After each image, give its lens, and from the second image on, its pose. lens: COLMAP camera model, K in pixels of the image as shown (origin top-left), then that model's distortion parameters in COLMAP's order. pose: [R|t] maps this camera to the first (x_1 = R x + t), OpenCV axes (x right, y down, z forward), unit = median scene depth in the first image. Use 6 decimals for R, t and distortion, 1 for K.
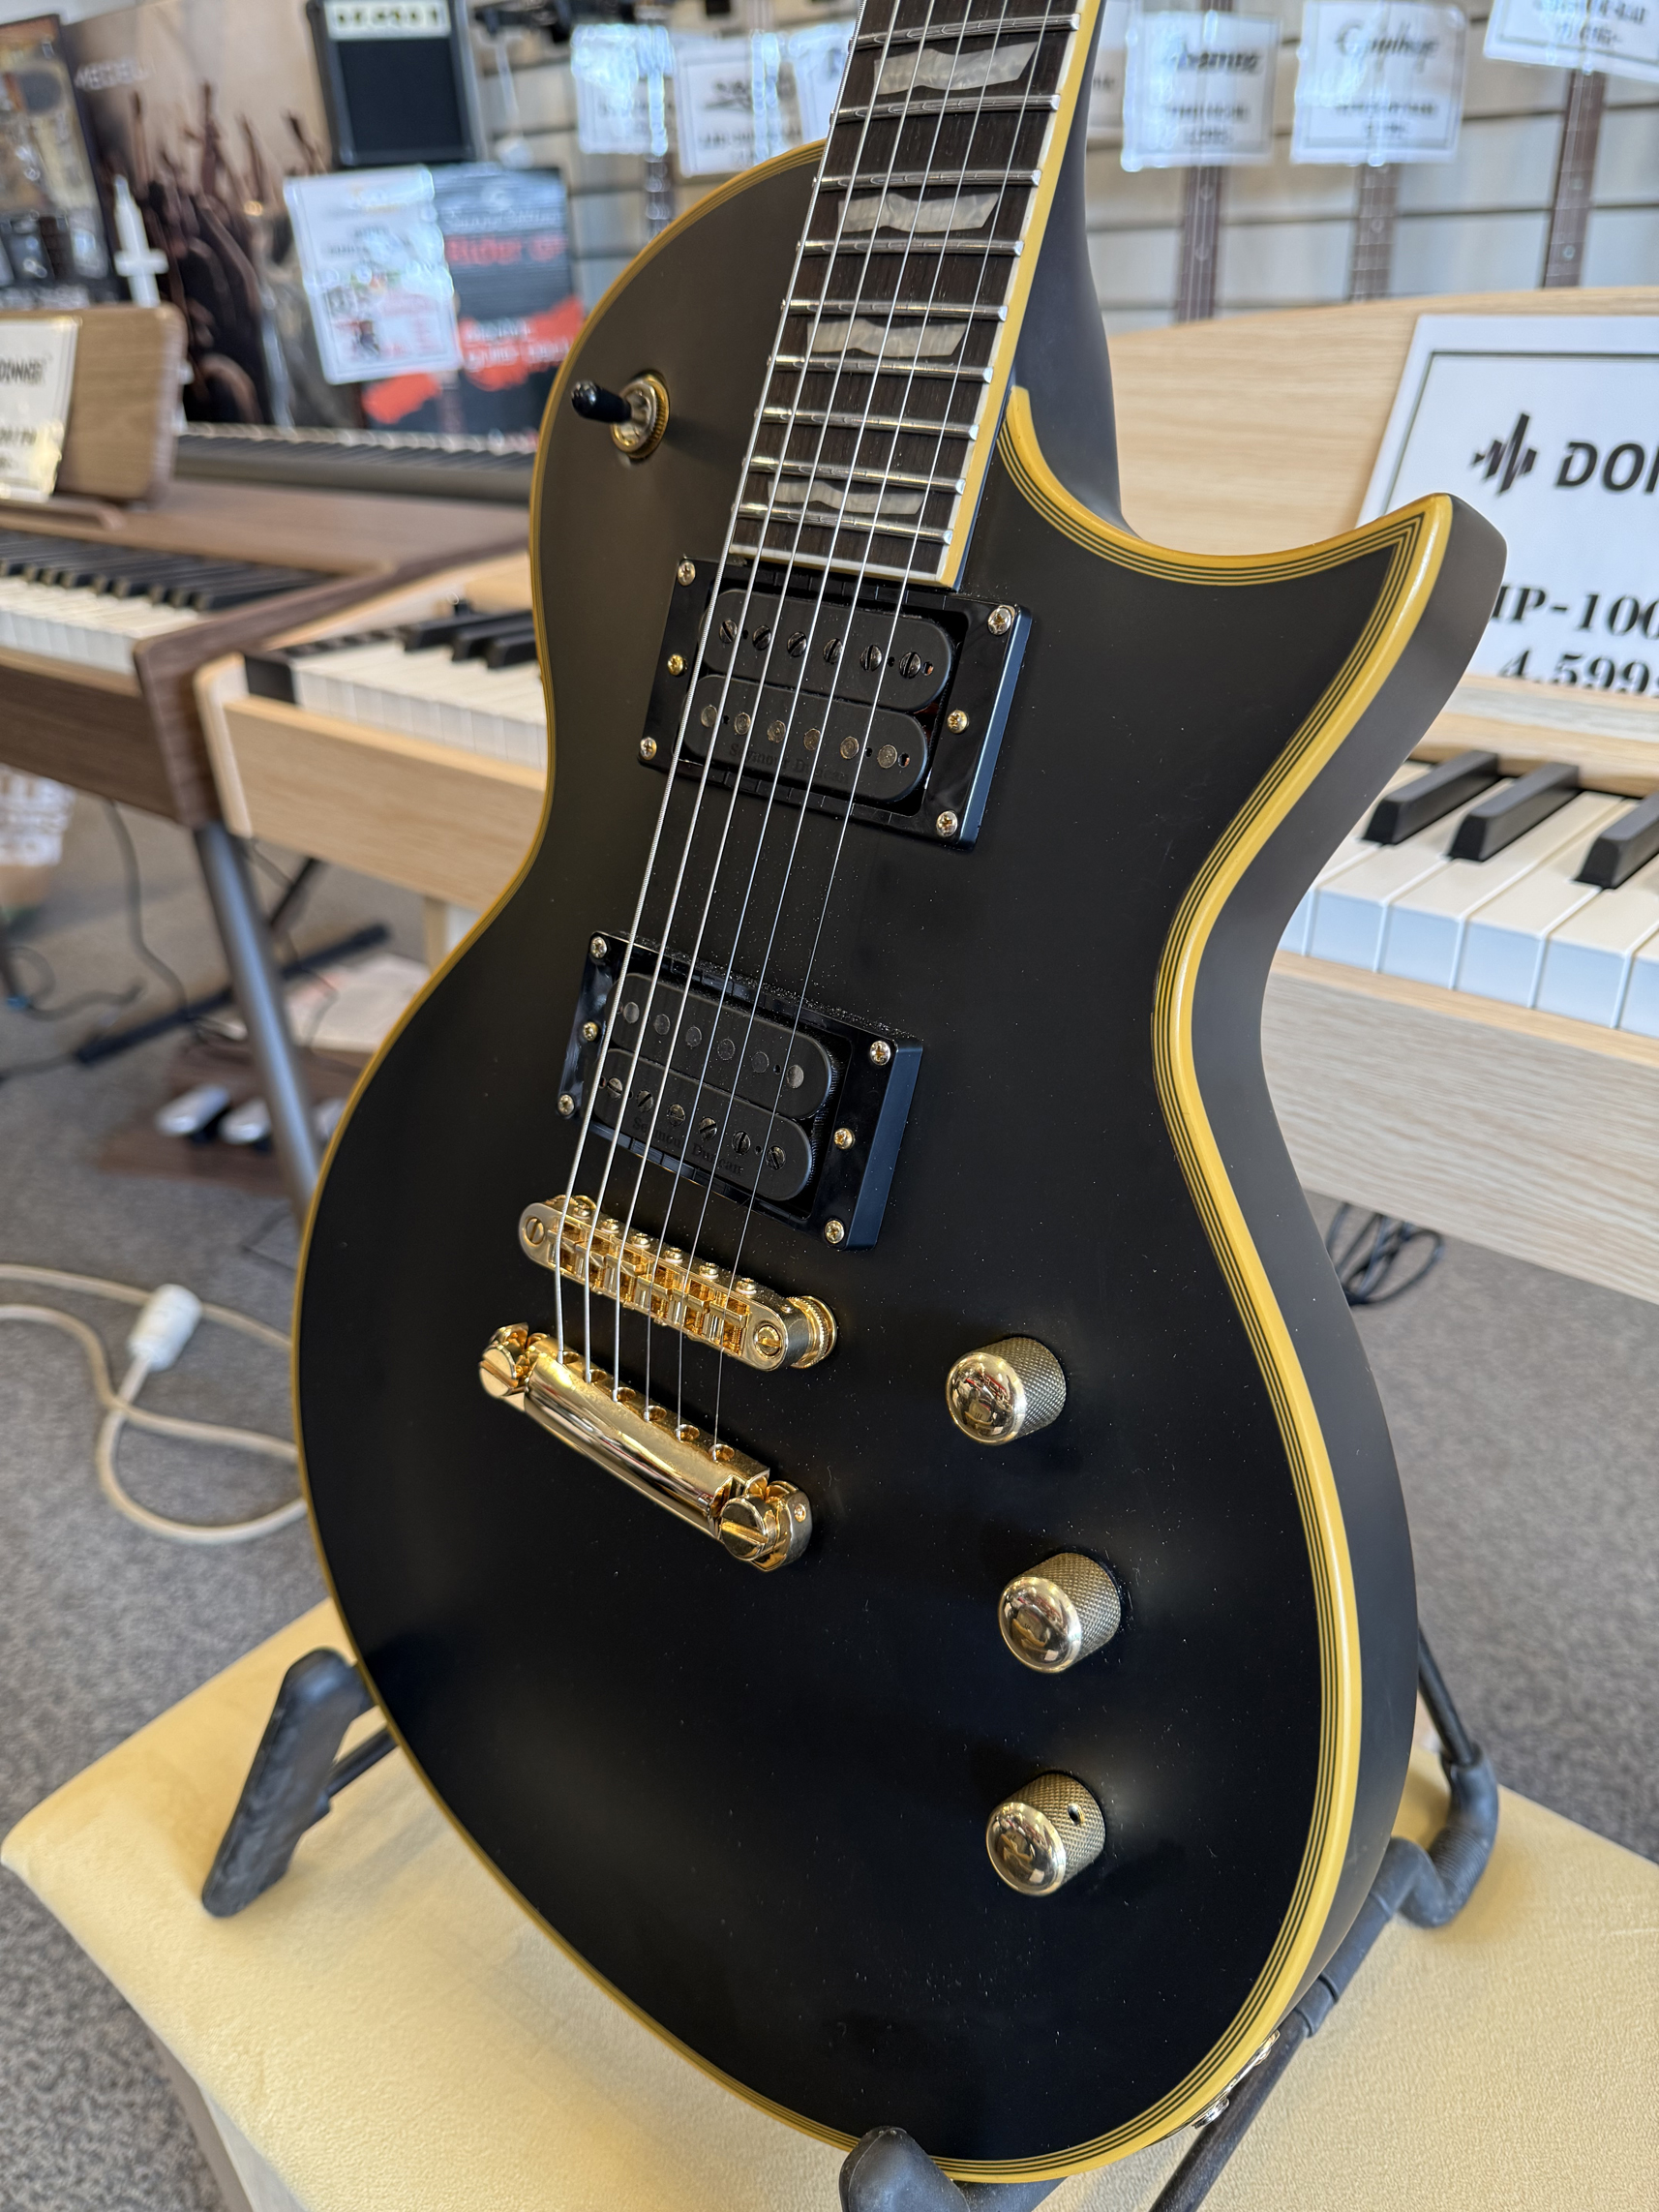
lens RADIAL K [[1587.9, 0, 822.3], [0, 1587.9, 1105.3], [0, 0, 1]] dist [0.003443, -0.015605]
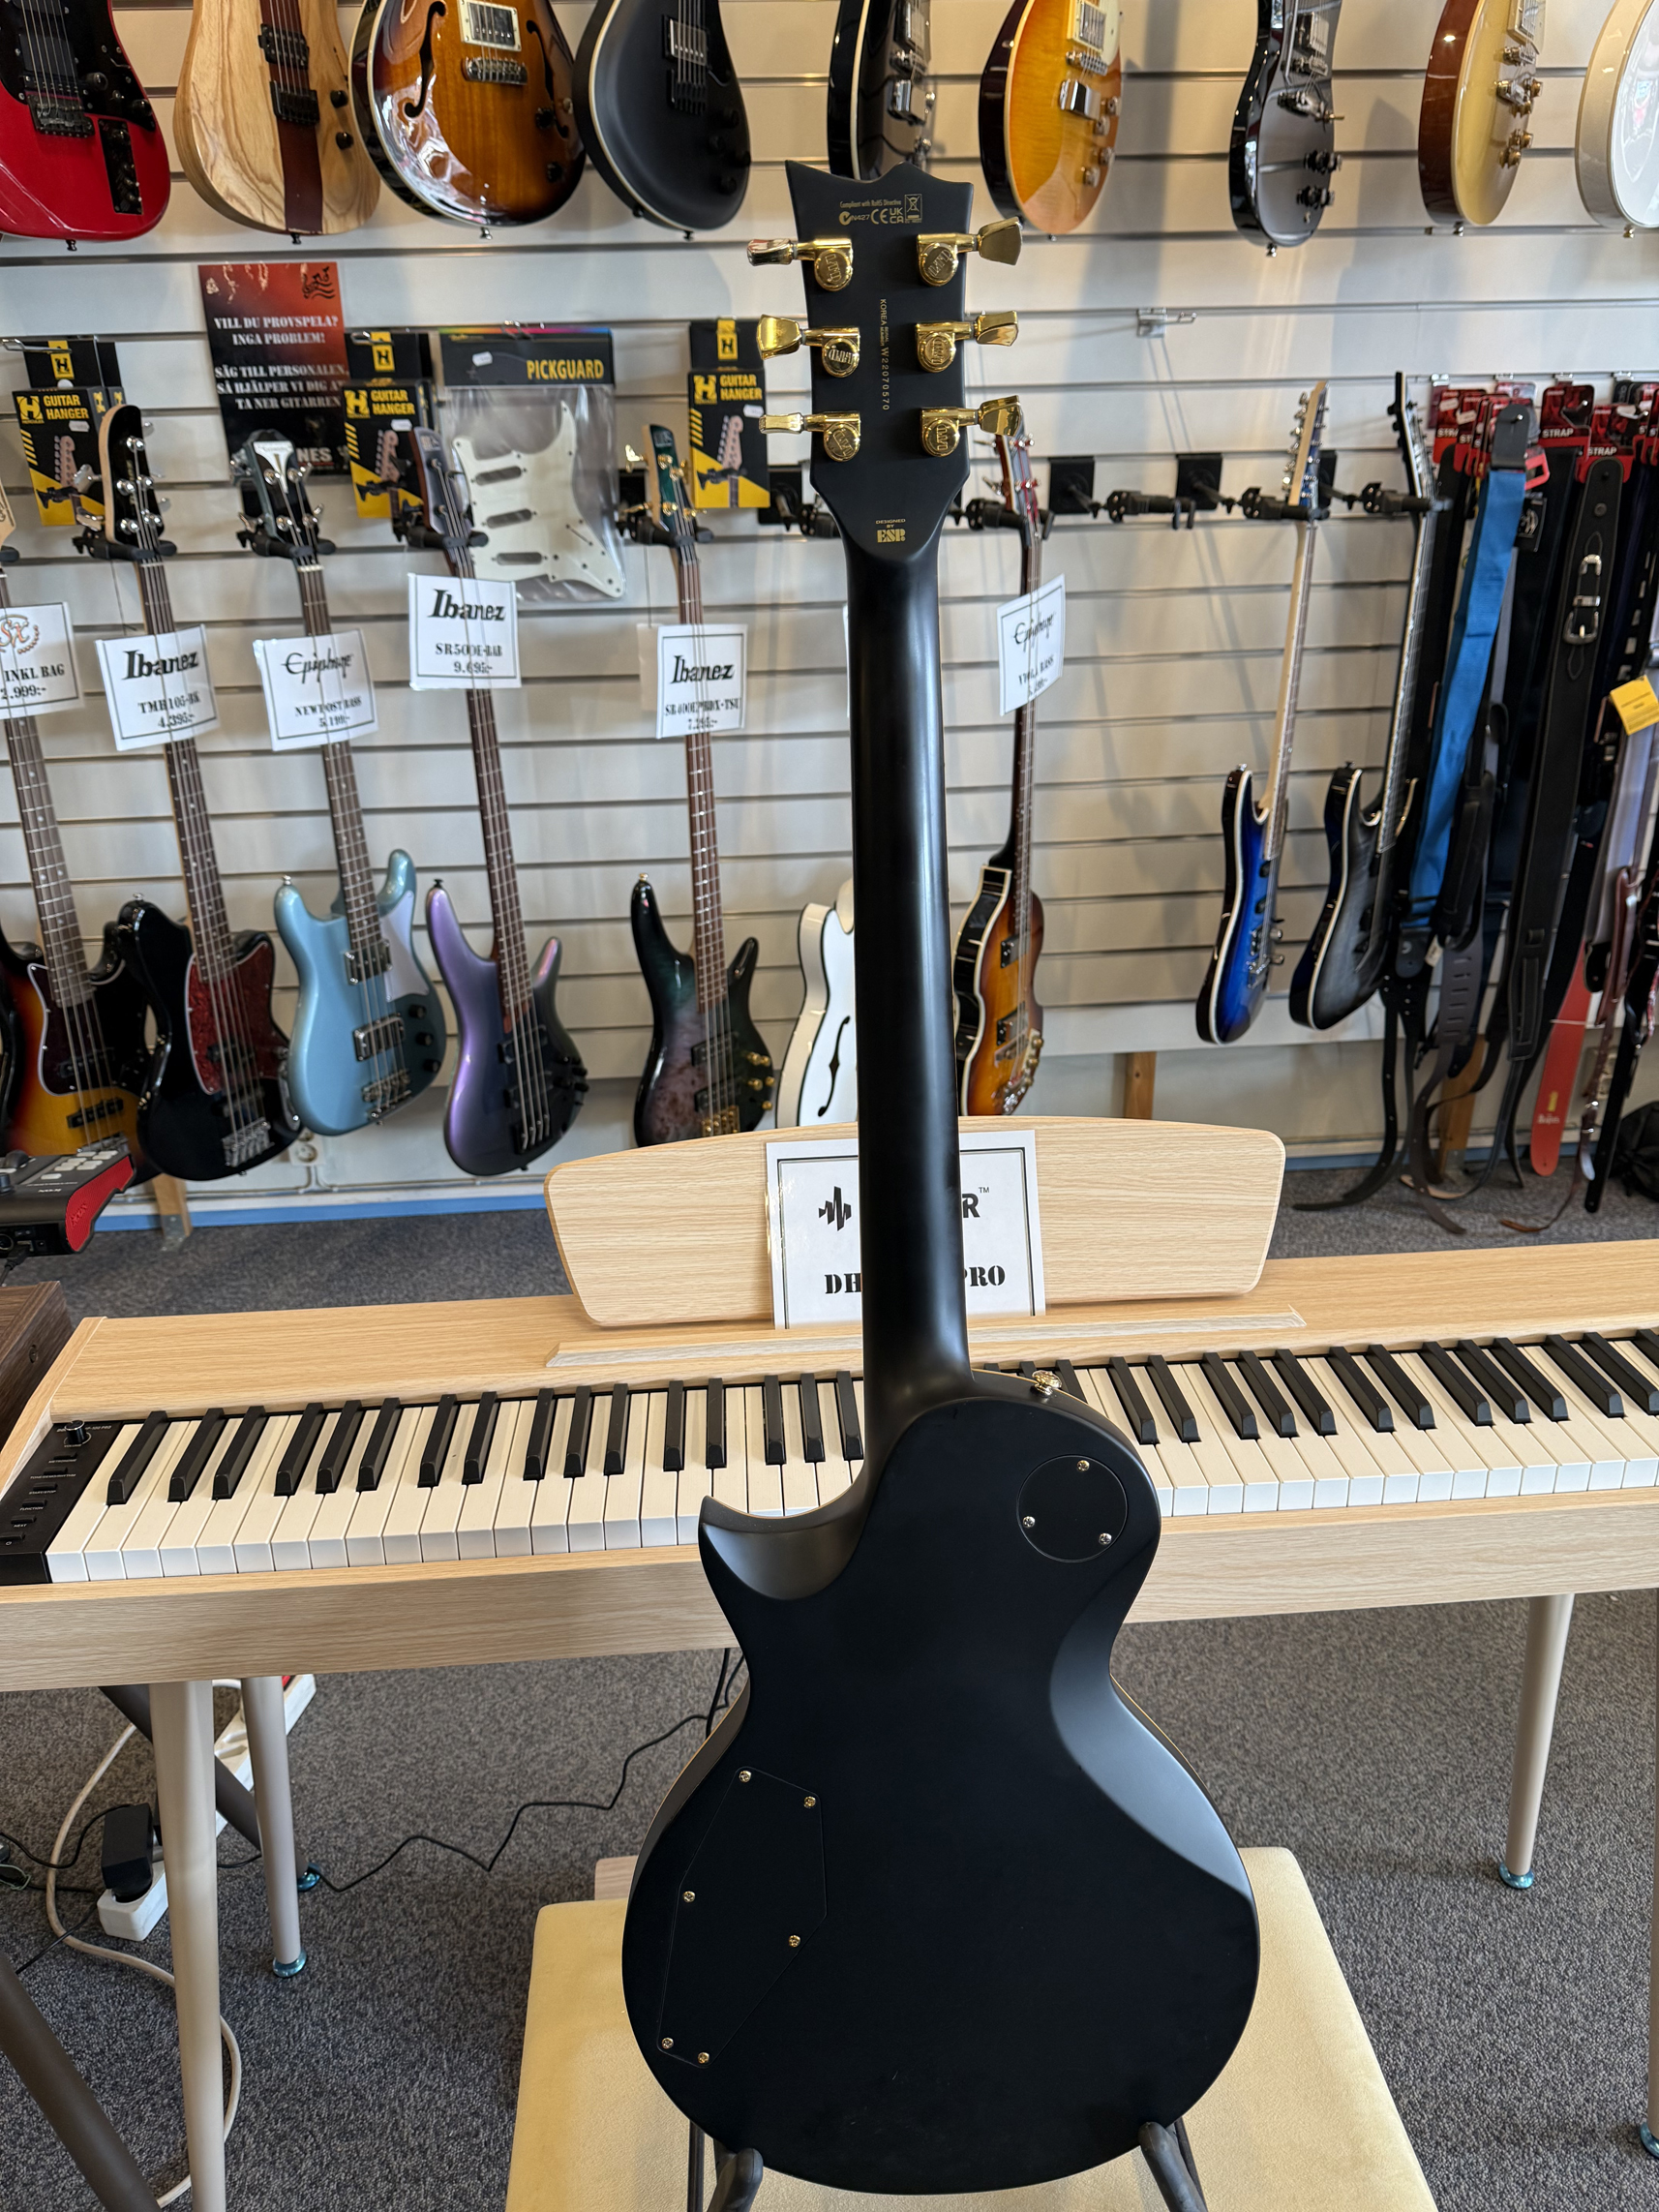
lens RADIAL K [[1587.9, 0, 822.3], [0, 1587.9, 1105.3], [0, 0, 1]] dist [0.003443, -0.015605]
pose [[0.719970, -0.244530, 0.649498, -0.795840], [0.325229, 0.945625, -0.004499, -0.524781], [-0.613082, 0.214475, 0.760350, -0.476261]]
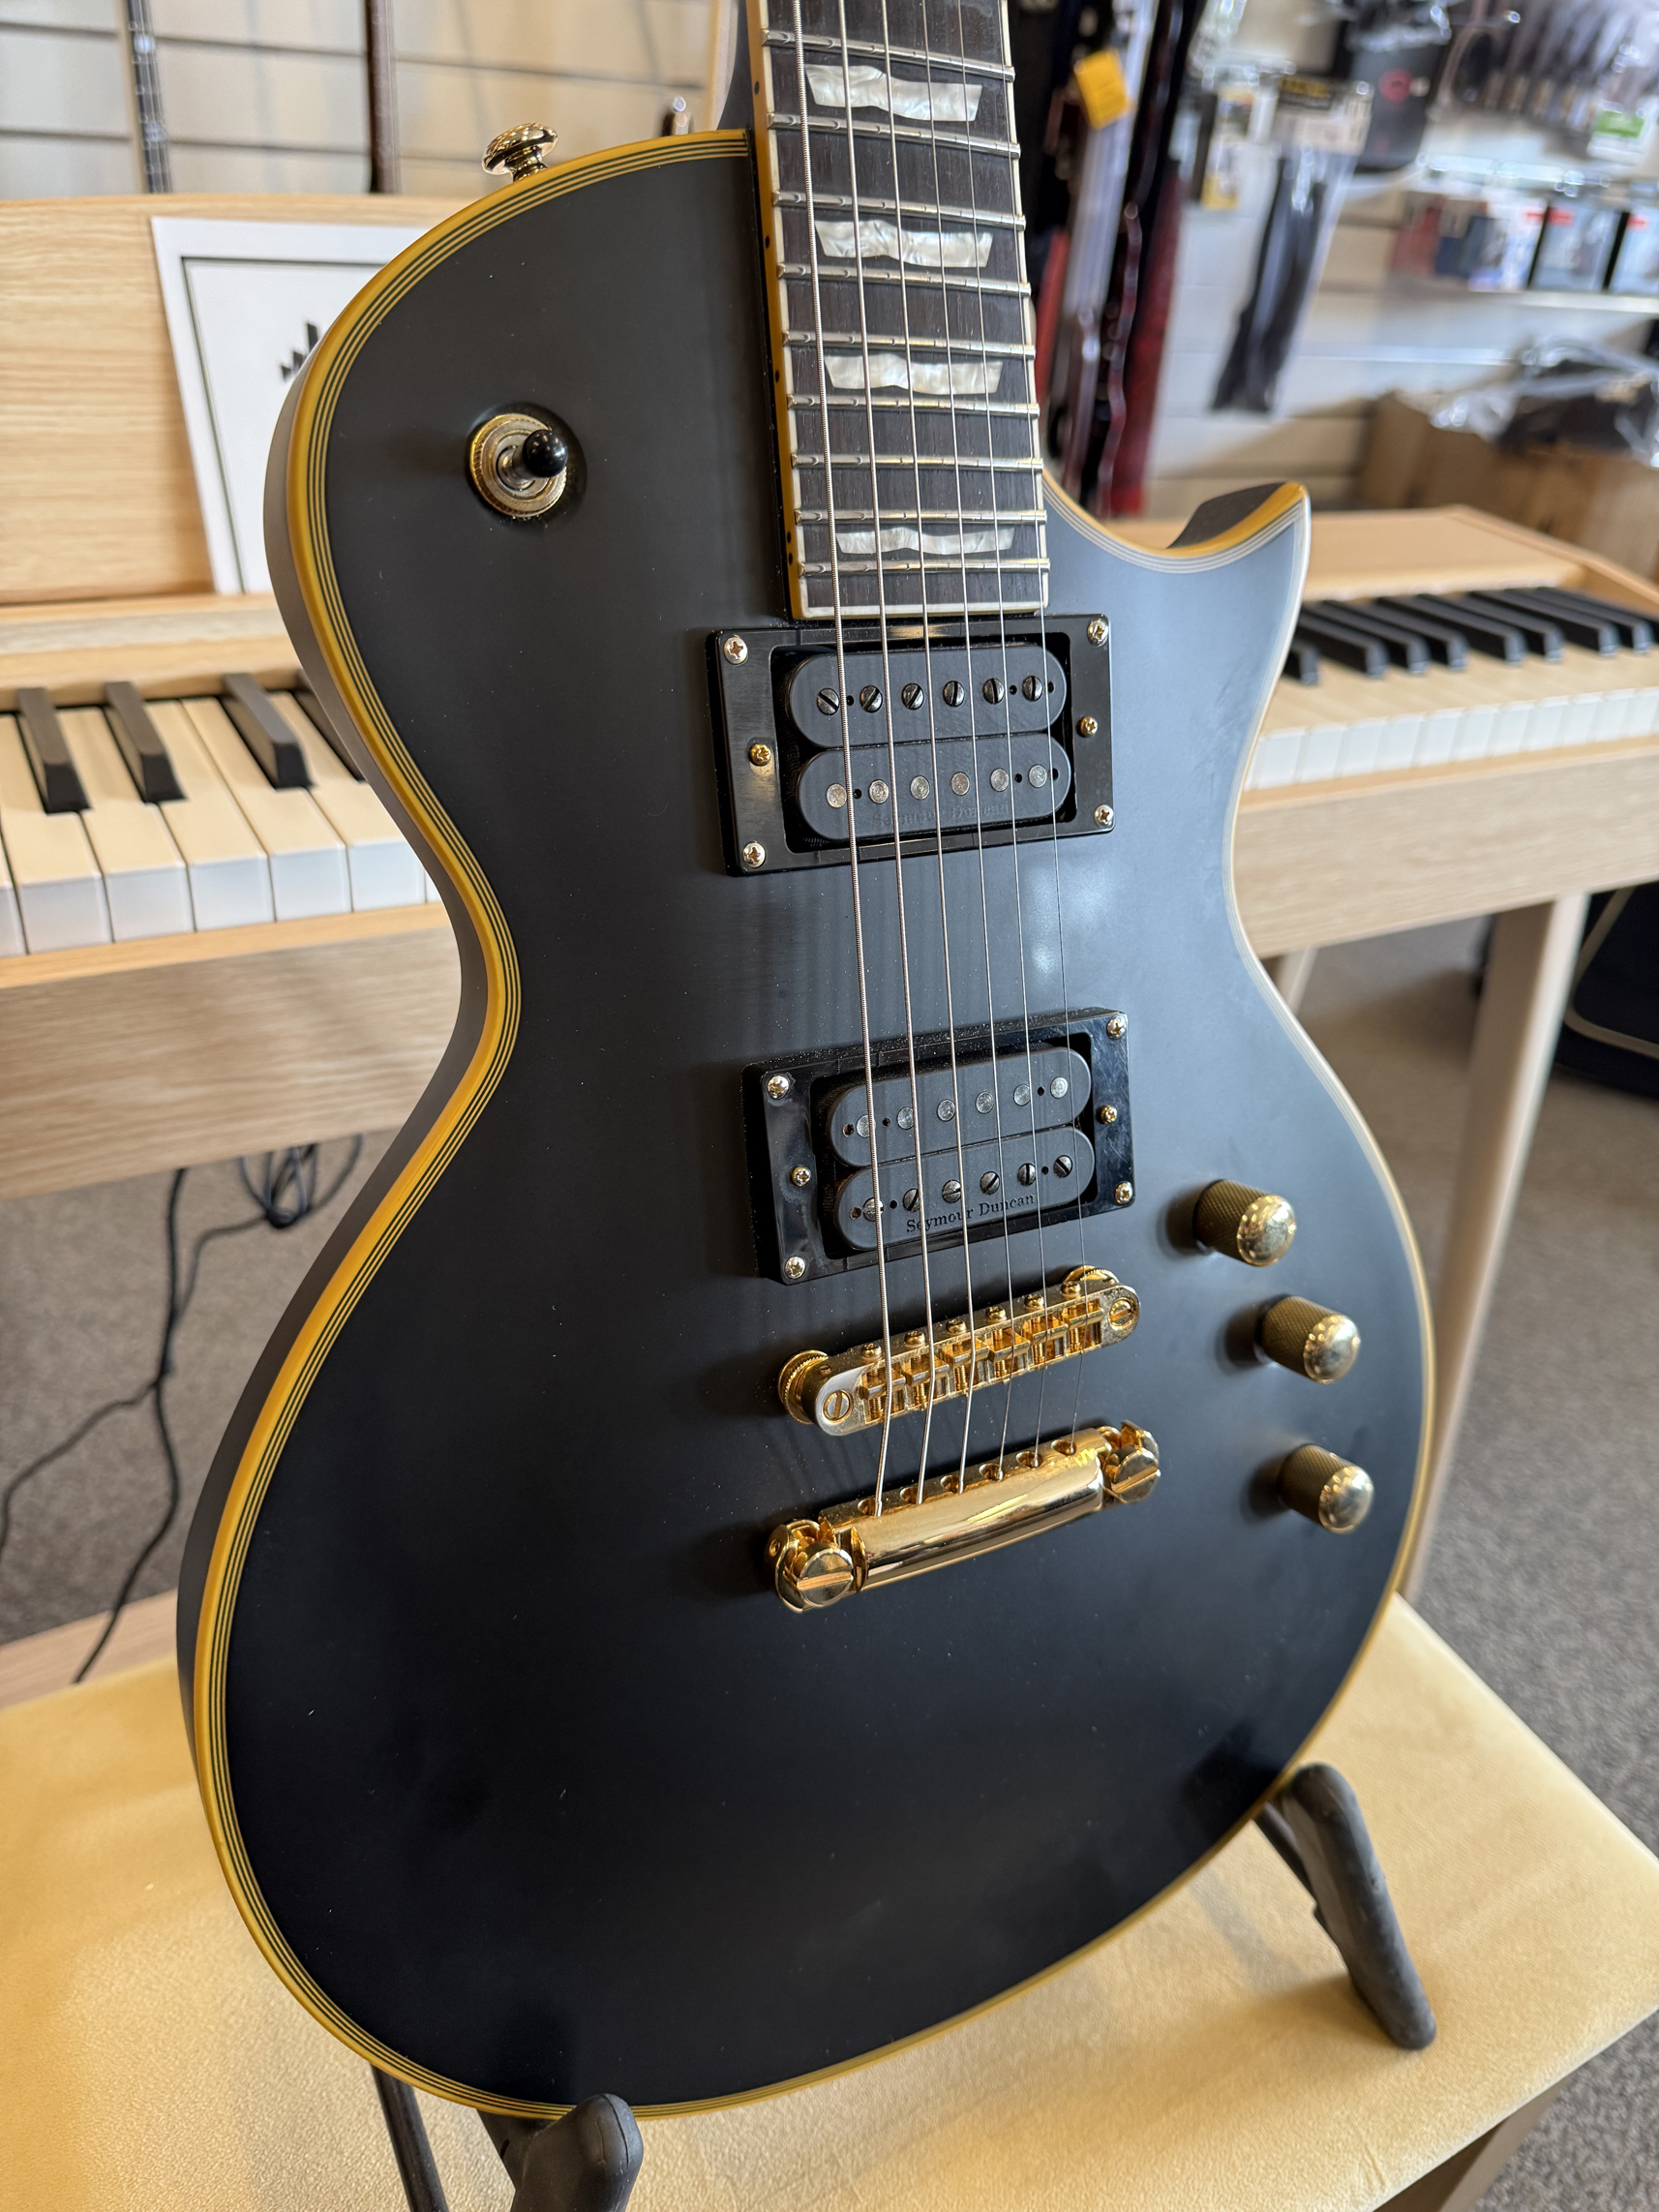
lens RADIAL K [[1603.1, 0, 829.5], [0, 1603.1, 1106.0], [0, 0, 1]] dist [0.002649, -0.005104]
pose [[0.361059, -0.435167, 0.824783, -0.487091], [0.349641, 0.883097, 0.312875, -0.201710], [-0.864516, 0.175412, 0.471002, 0.321812]]
